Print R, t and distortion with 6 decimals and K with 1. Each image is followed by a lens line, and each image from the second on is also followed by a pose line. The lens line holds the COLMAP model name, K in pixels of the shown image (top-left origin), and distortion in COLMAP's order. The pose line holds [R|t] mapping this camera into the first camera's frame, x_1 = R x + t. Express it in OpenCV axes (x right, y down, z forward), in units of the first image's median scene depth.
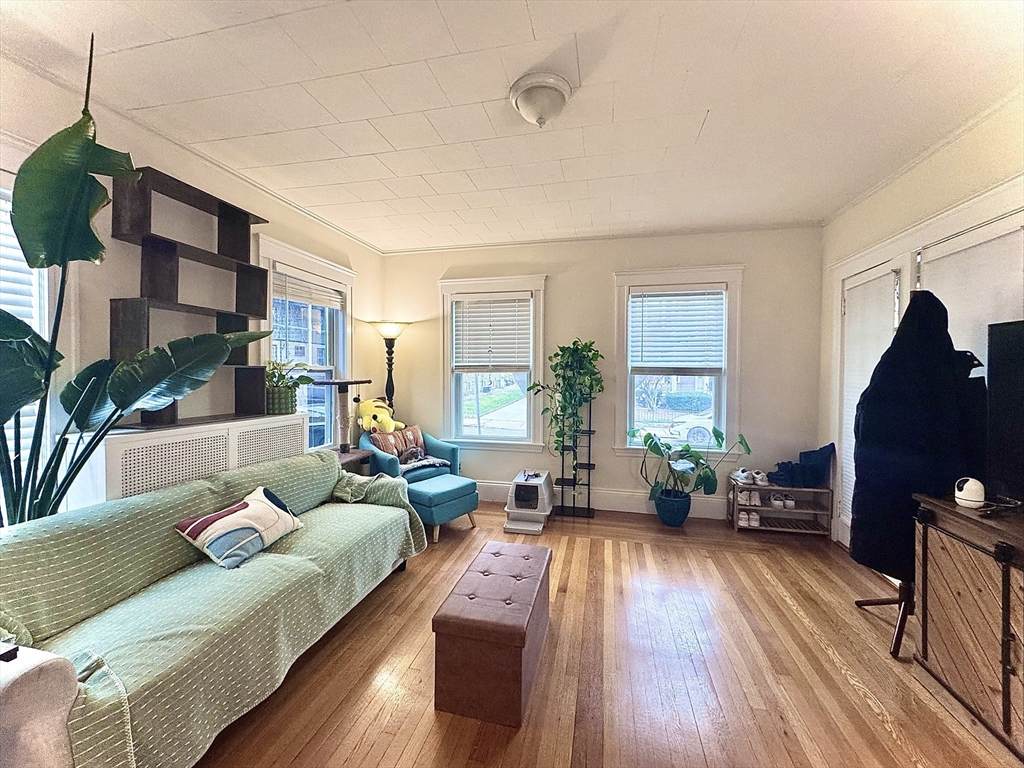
lens RADIAL K [[410.3, 0, 512.0], [0, 410.3, 384.0], [0, 0, 1]] dist [-0.000098, -0.000012]
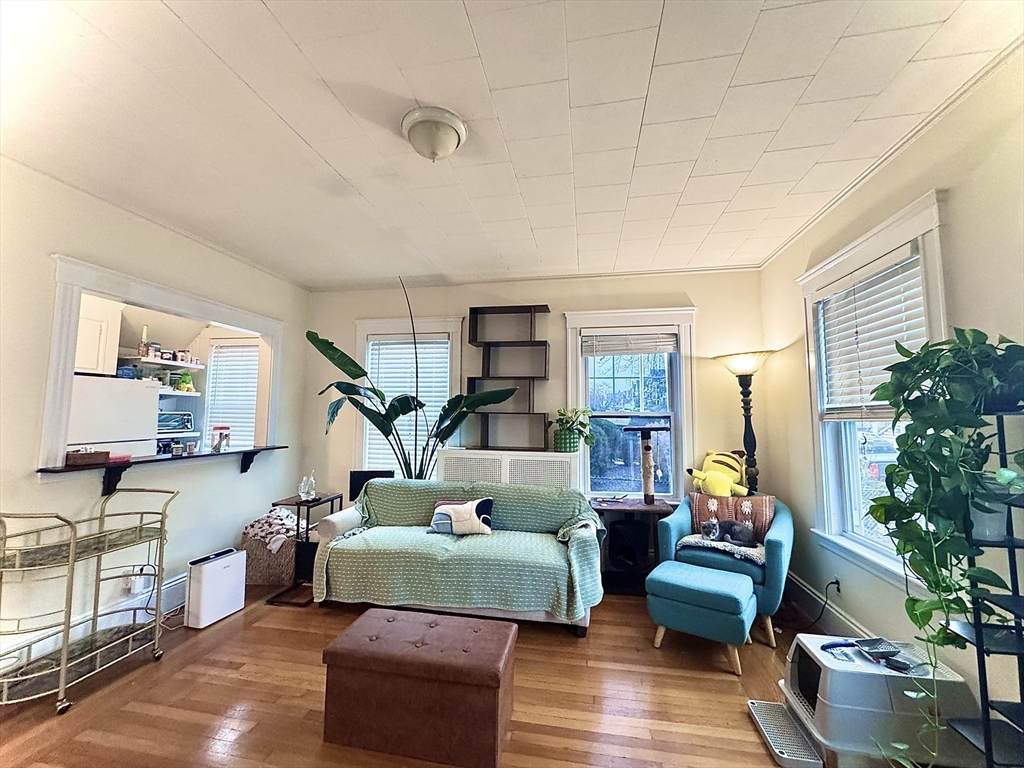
lens RADIAL K [[410.3, 0, 512.0], [0, 410.3, 384.0], [0, 0, 1]] dist [-0.000098, -0.000012]
pose [[0.040275, -0.072753, -0.996536, 0.471735], [-0.031806, 0.996747, -0.074054, -0.023662], [0.998682, 0.034678, 0.037830, 0.553777]]
